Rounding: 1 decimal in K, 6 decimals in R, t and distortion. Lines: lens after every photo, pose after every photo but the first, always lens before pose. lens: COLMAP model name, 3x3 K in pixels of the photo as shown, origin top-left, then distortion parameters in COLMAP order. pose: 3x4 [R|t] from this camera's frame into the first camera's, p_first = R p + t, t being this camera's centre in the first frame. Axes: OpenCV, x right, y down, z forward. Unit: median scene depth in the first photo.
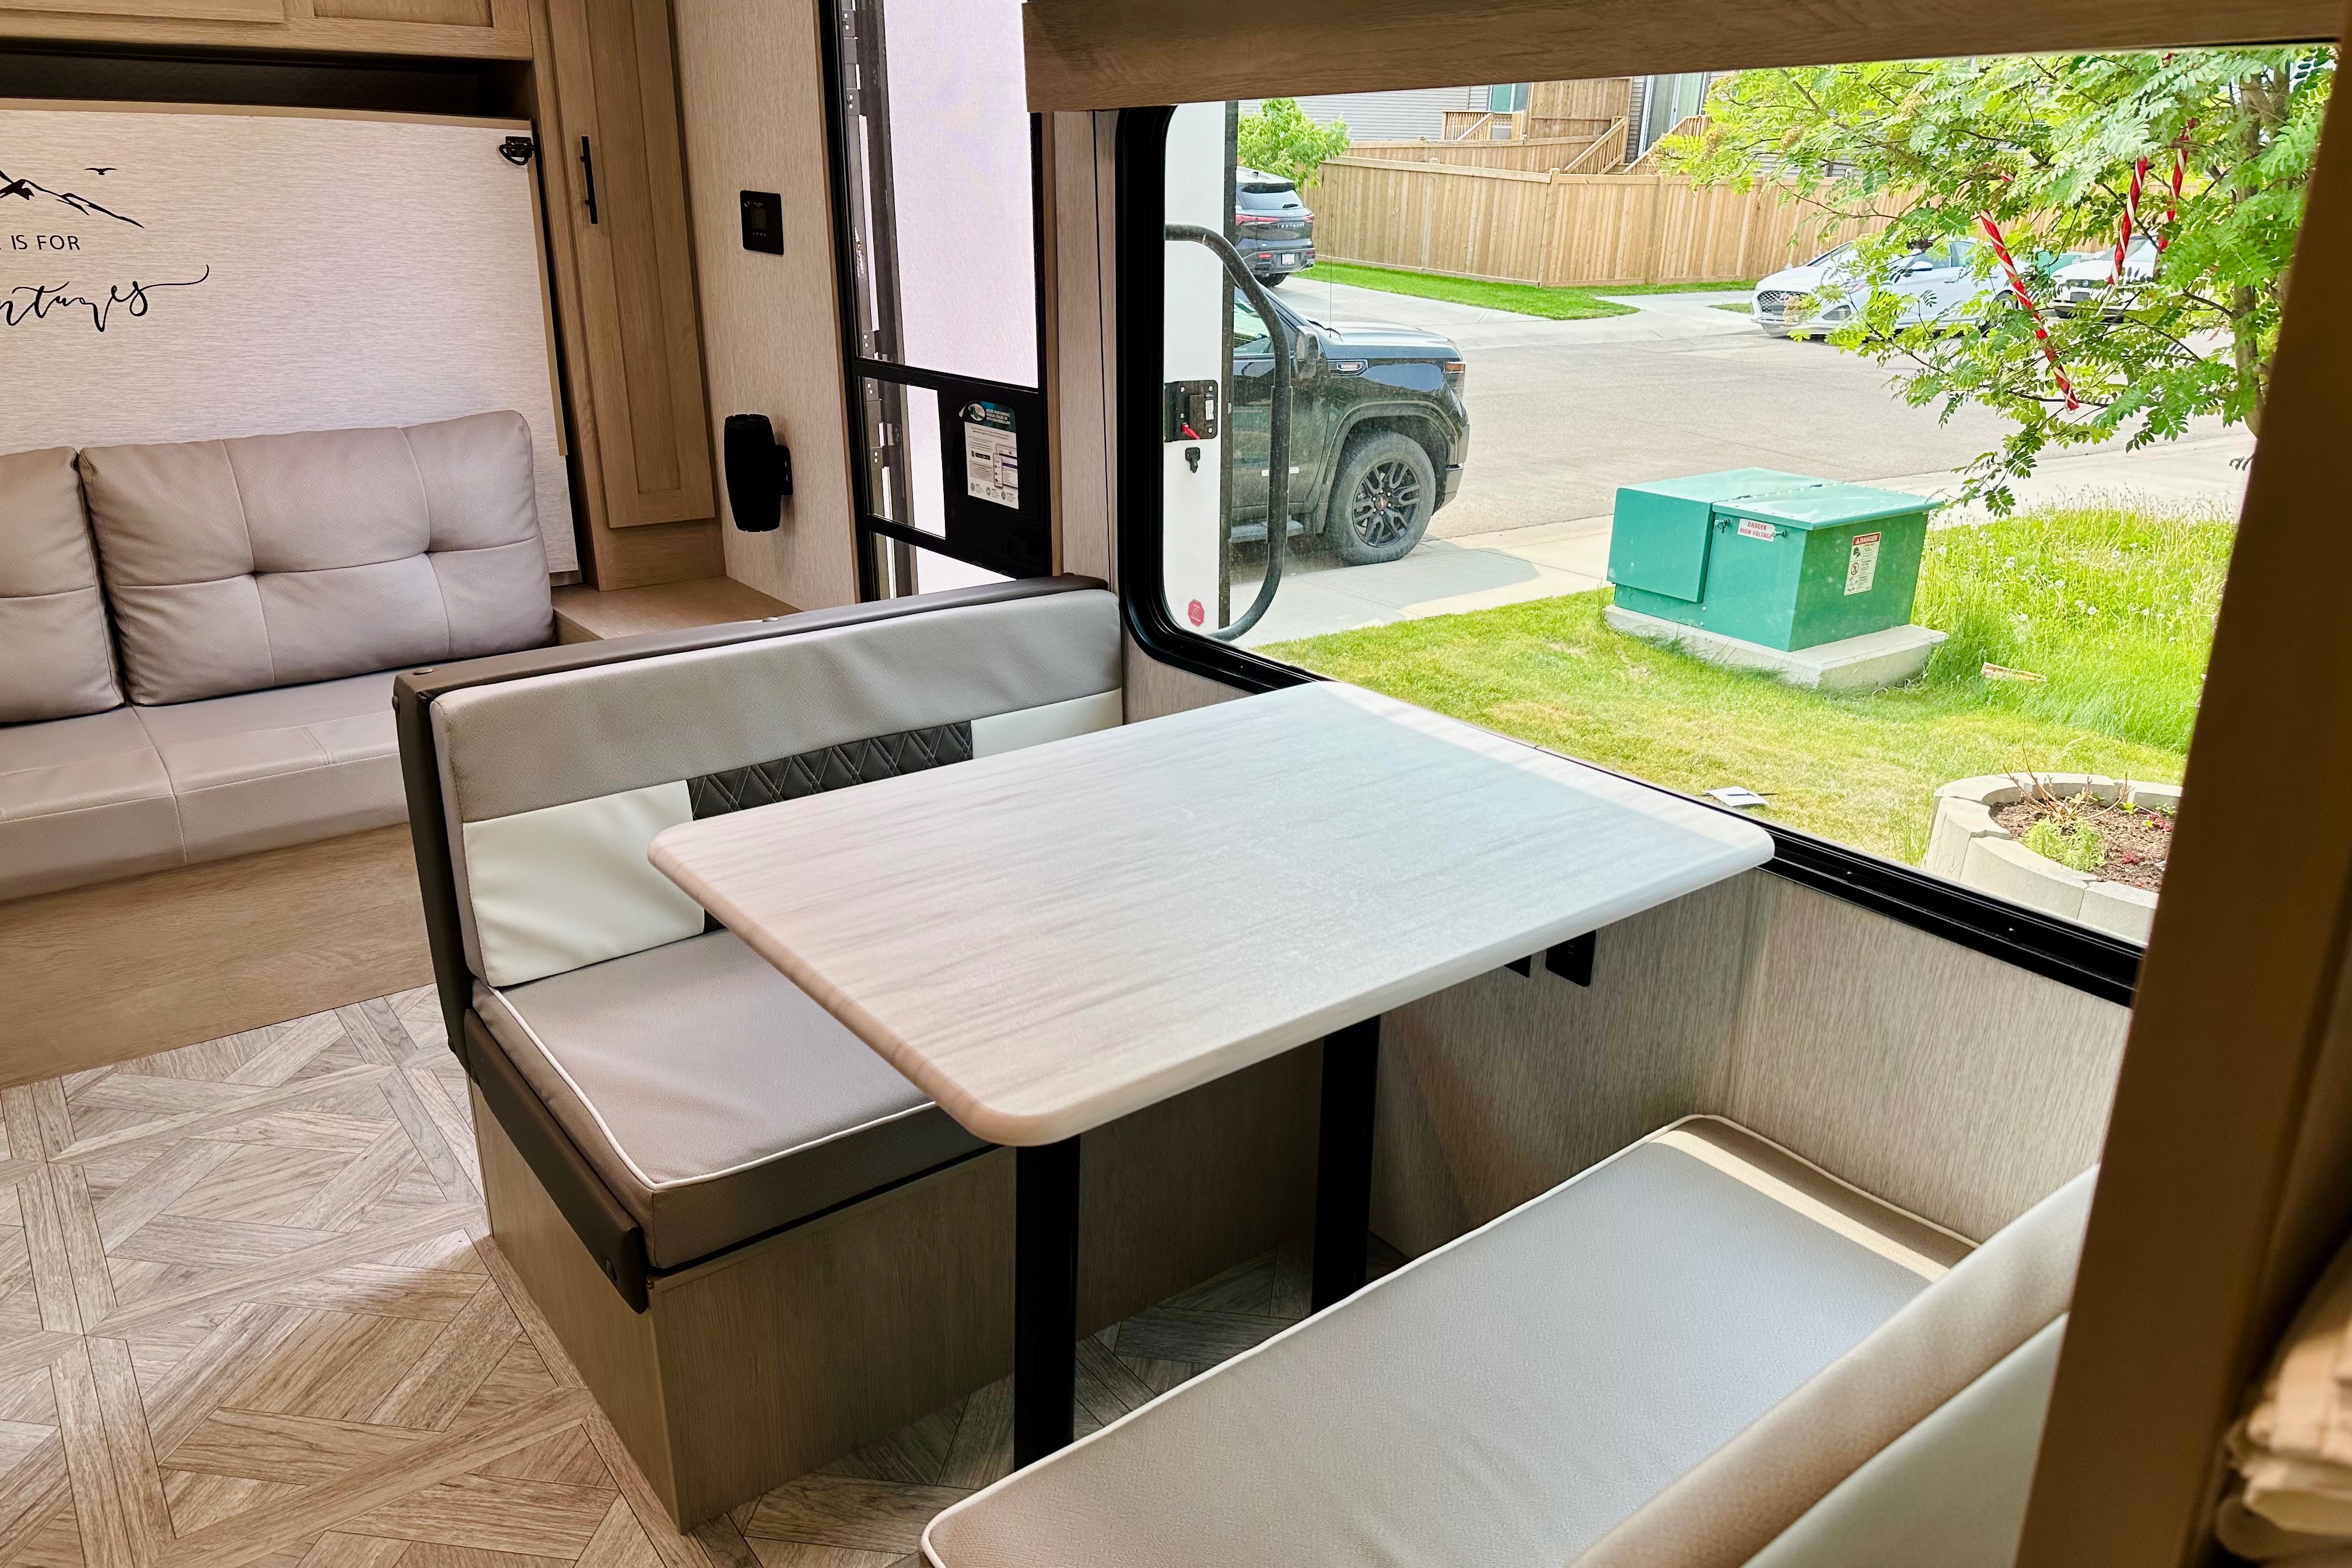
lens RADIAL K [[1691.6, 0, 1178.0], [0, 1691.6, 795.6], [0, 0, 1]] dist [0.009863, -0.001026]
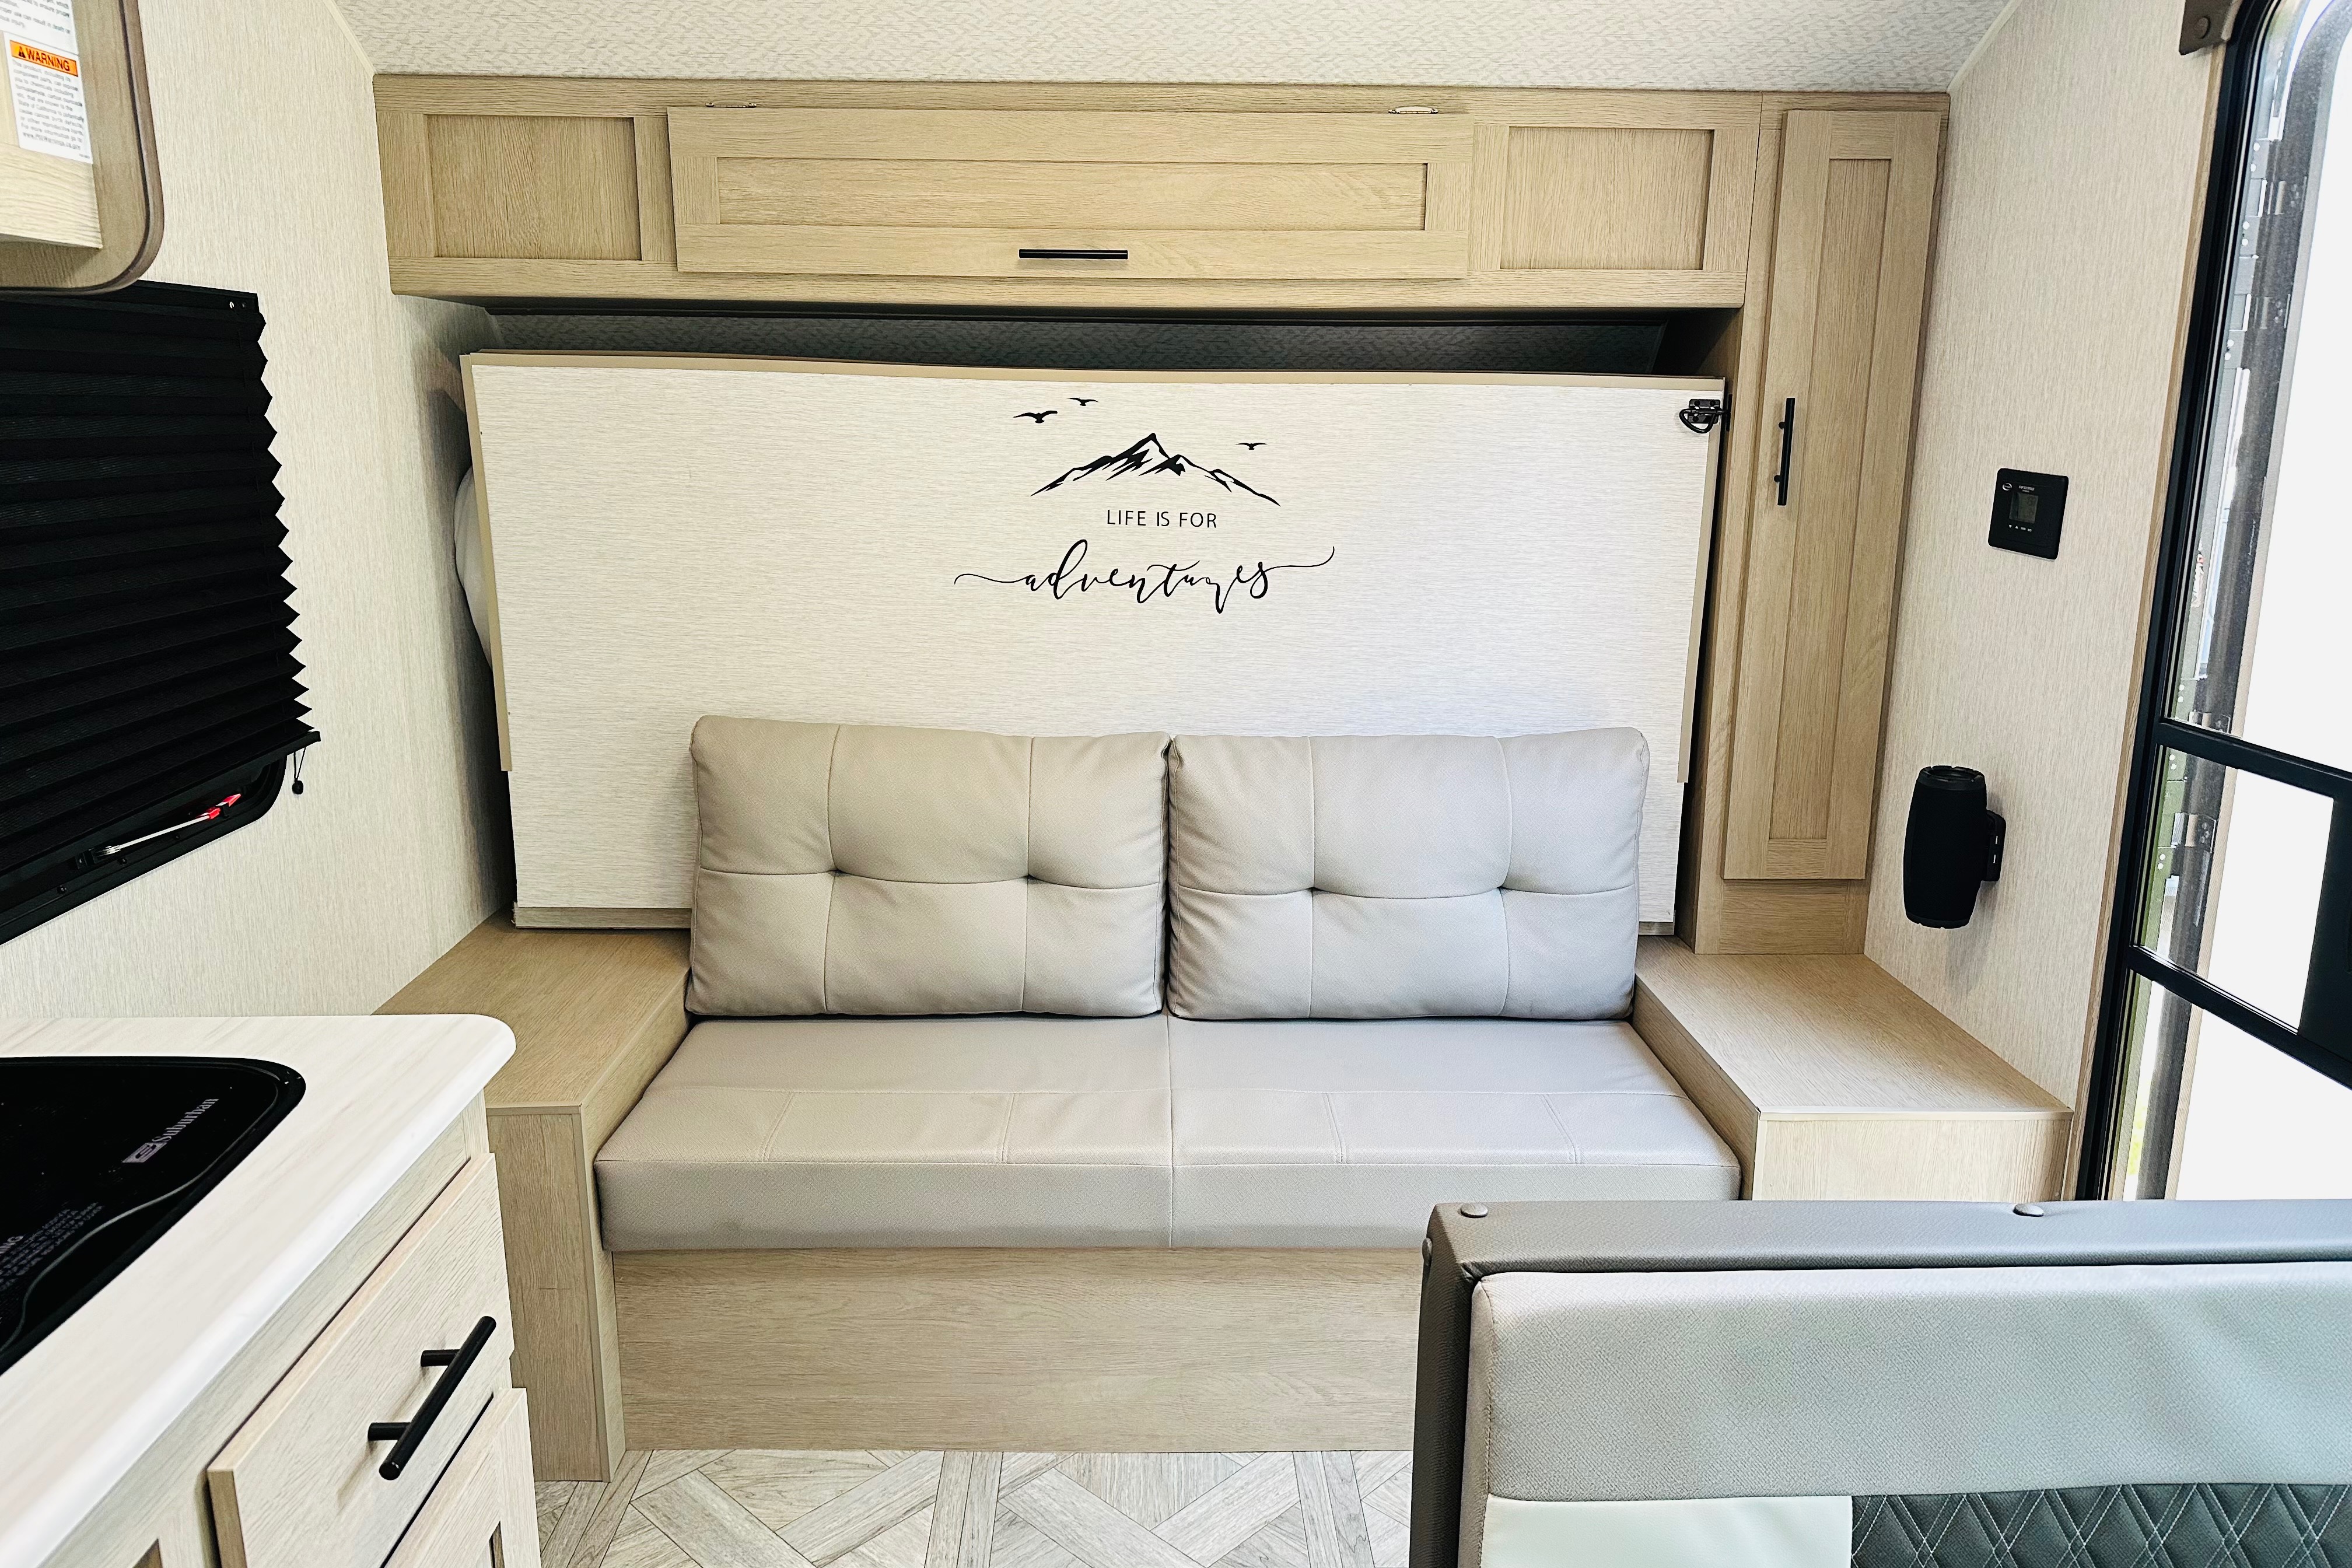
lens RADIAL K [[1628.3, 0, 1169.1], [0, 1628.3, 778.5], [0, 0, 1]] dist [0.090286, -0.108134]
pose [[0.814757, 0.129236, -0.565215, -0.146700], [-0.198894, 0.977988, -0.063089, -0.125782], [0.544620, 0.163821, 0.822527, 0.276723]]
